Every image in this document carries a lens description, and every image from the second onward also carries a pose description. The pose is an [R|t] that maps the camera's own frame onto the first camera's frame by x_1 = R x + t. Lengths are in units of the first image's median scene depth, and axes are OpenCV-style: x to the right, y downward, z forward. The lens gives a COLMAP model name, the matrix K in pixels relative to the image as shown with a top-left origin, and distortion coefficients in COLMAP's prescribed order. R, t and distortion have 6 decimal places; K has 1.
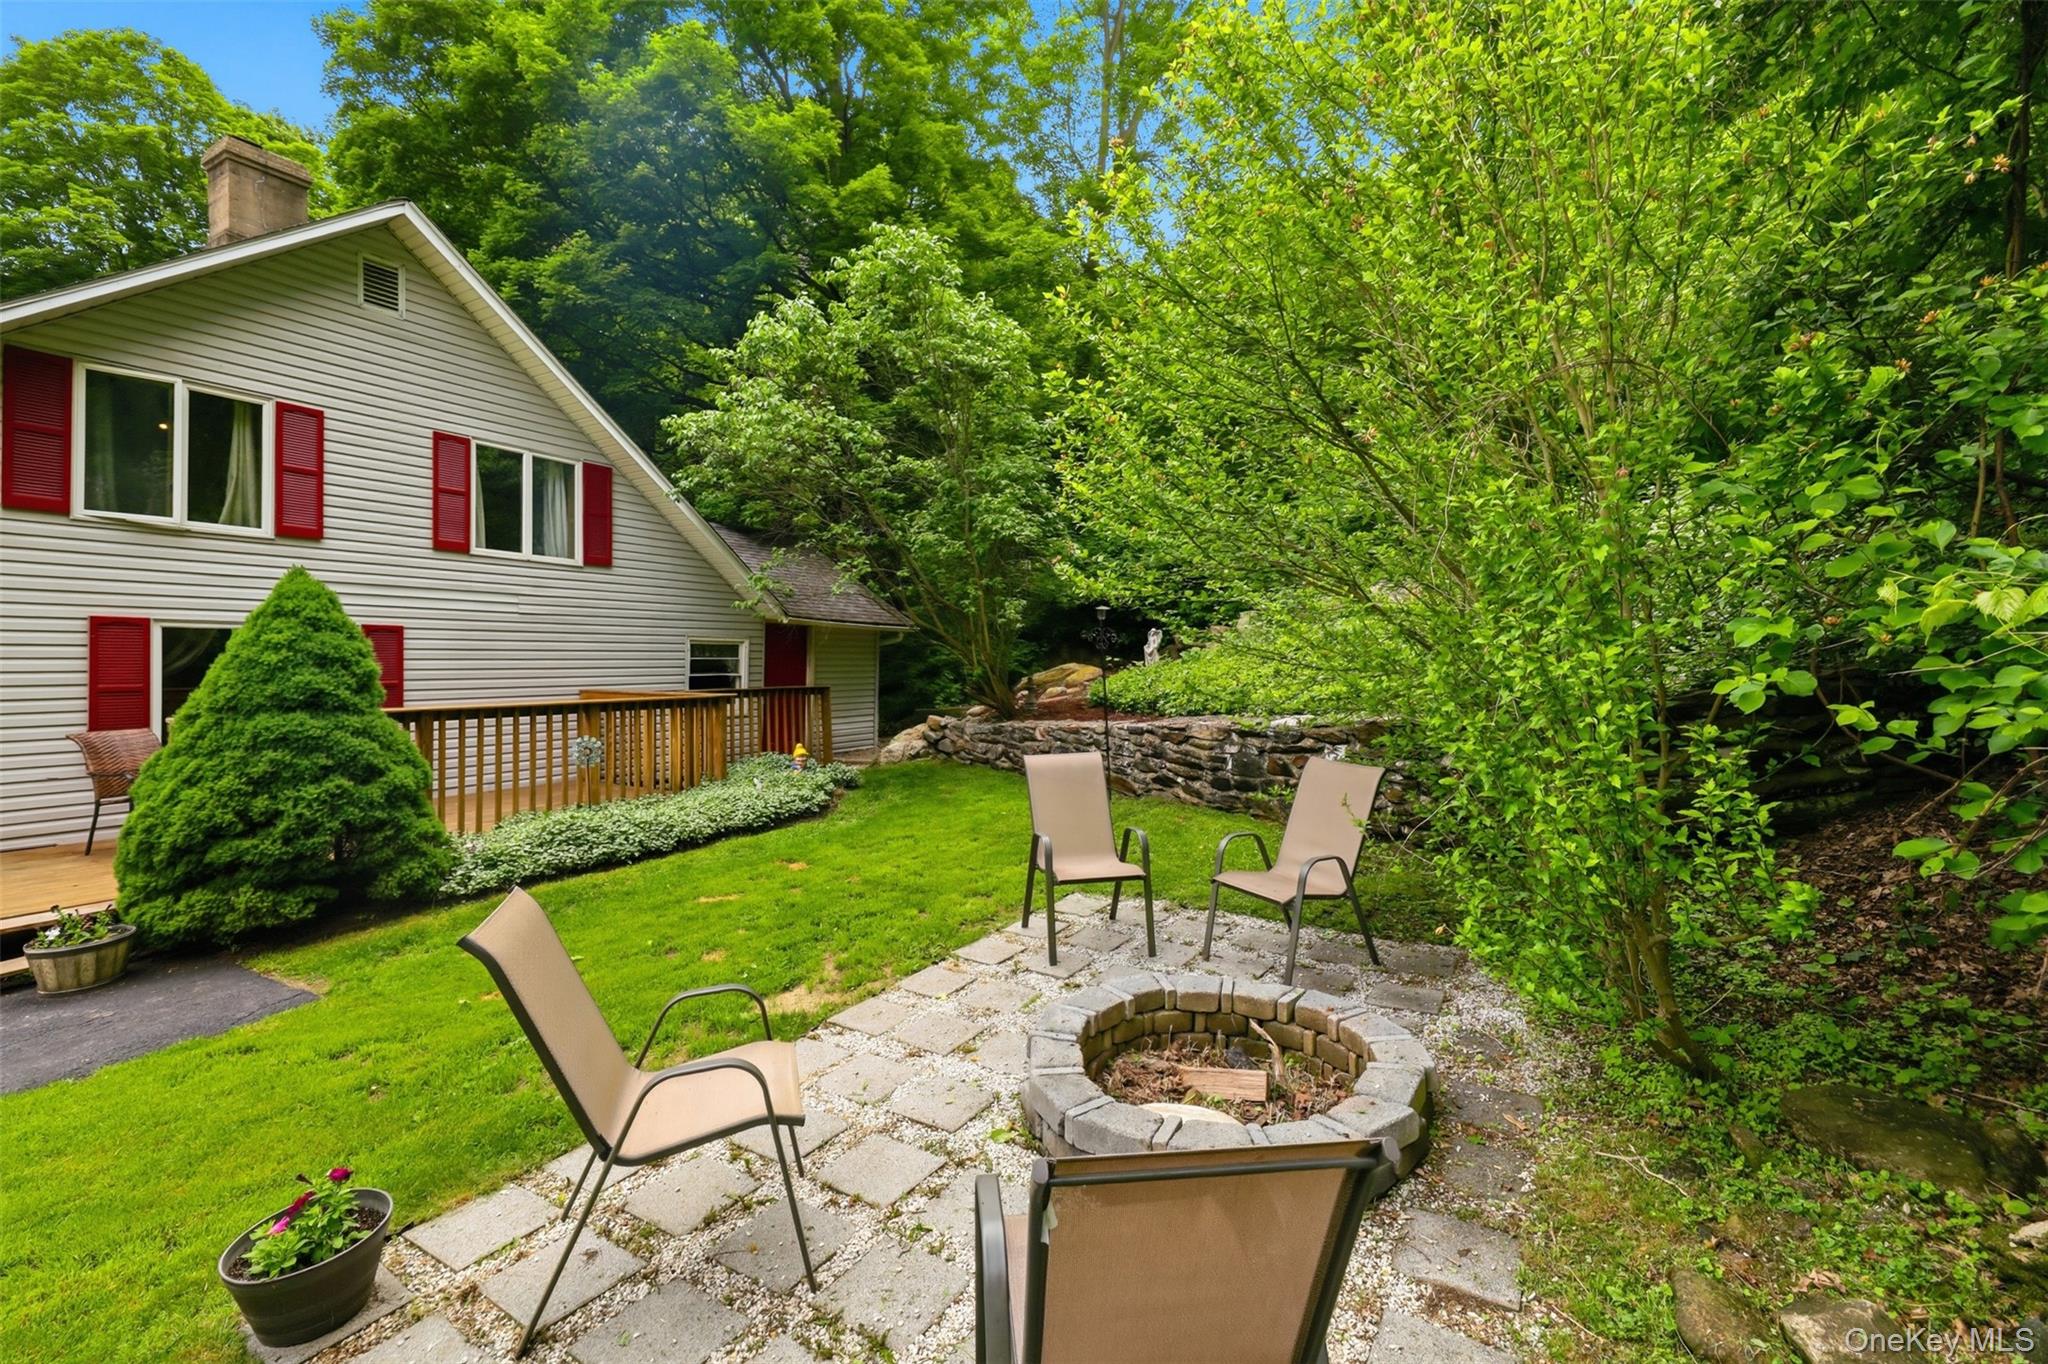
lens RADIAL K [[891.5, 0, 1034.7], [0, 891.5, 675.5], [0, 0, 1]] dist [-0.001331, 0.000042]
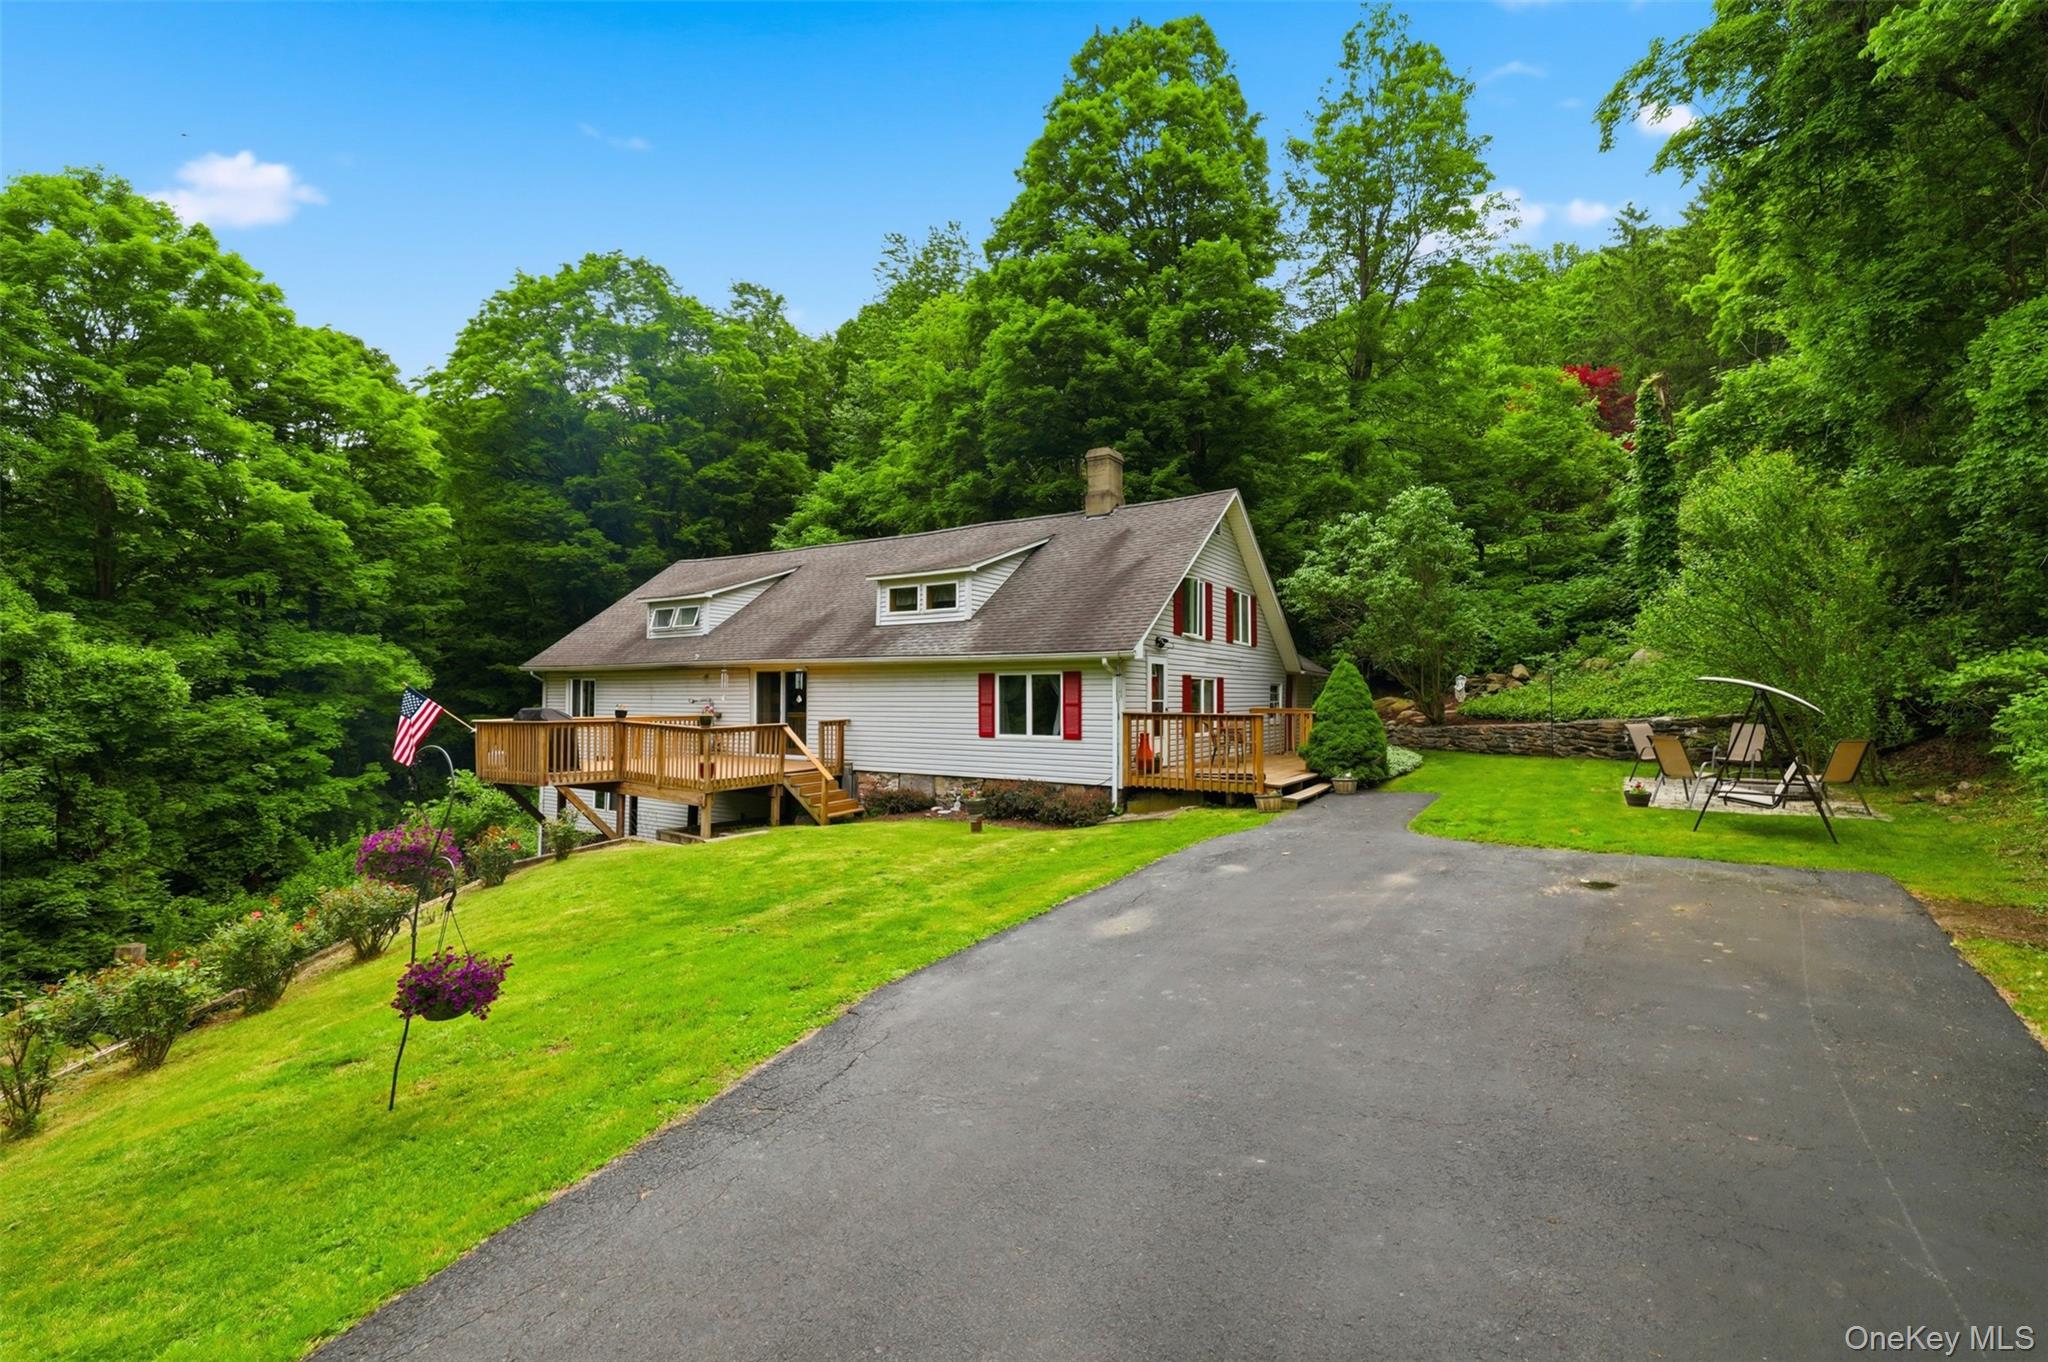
lens RADIAL K [[867.9, 0, 1034.4], [0, 867.9, 679.0], [0, 0, 1]] dist [-0.001873, -0.000141]
pose [[0.999332, 0.000802, -0.036548, -1.168289], [-0.002237, 0.999227, -0.039255, 0.035948], [0.036488, 0.039311, 0.998561, -1.222660]]
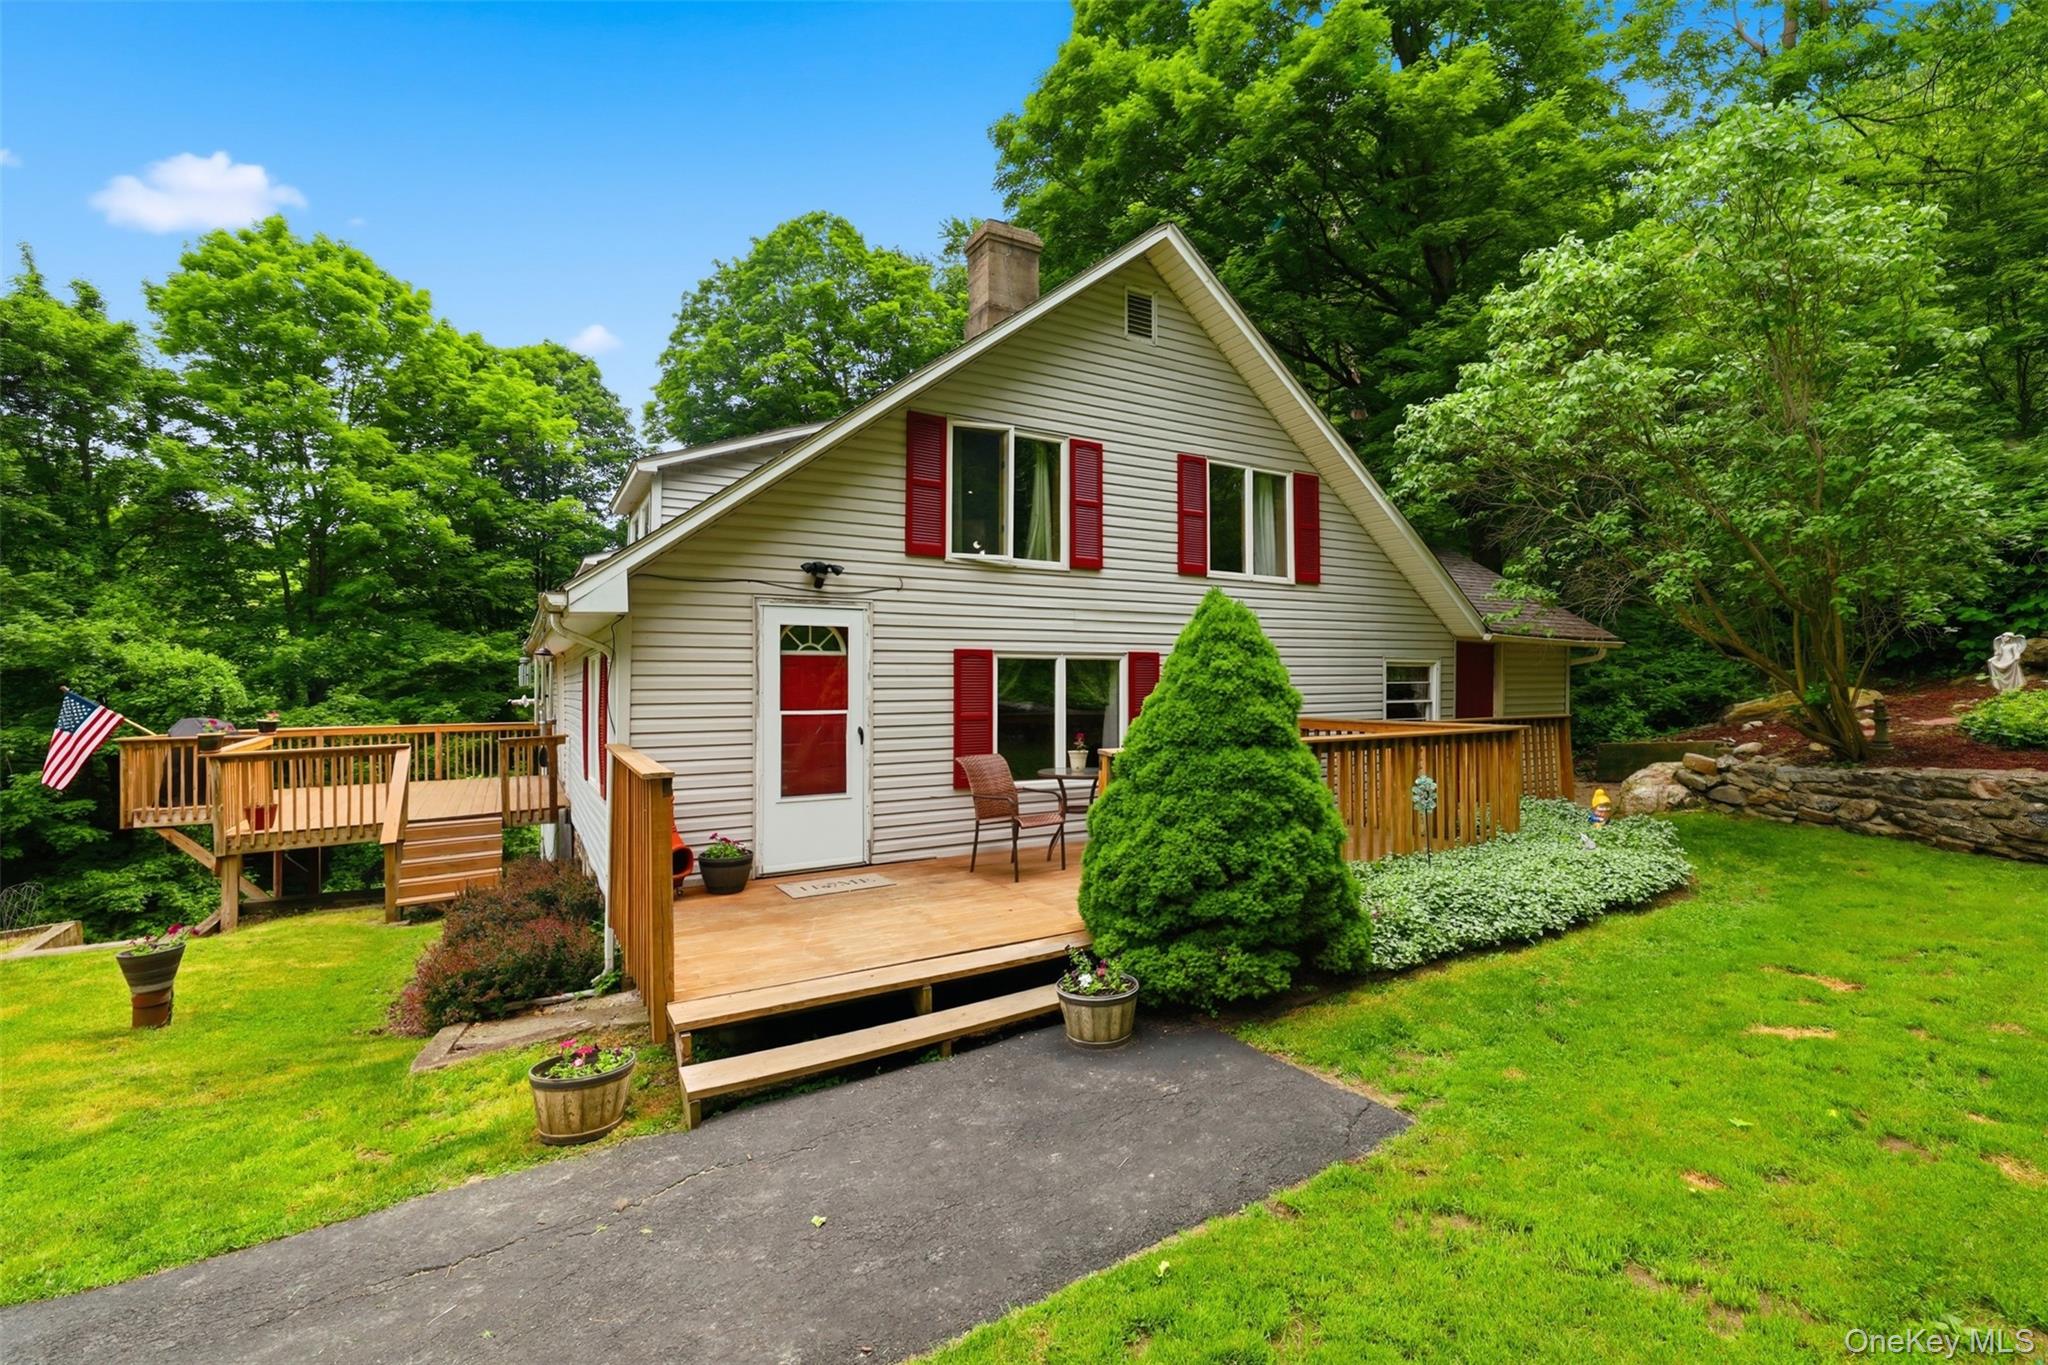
lens RADIAL K [[891.5, 0, 1034.7], [0, 891.5, 676.0], [0, 0, 1]] dist [-0.001331, 0.000042]
pose [[0.872999, -0.013205, -0.487543, -0.373188], [0.000818, 0.999672, -0.025612, -0.004841], [0.487721, 0.021960, 0.872723, 0.076060]]
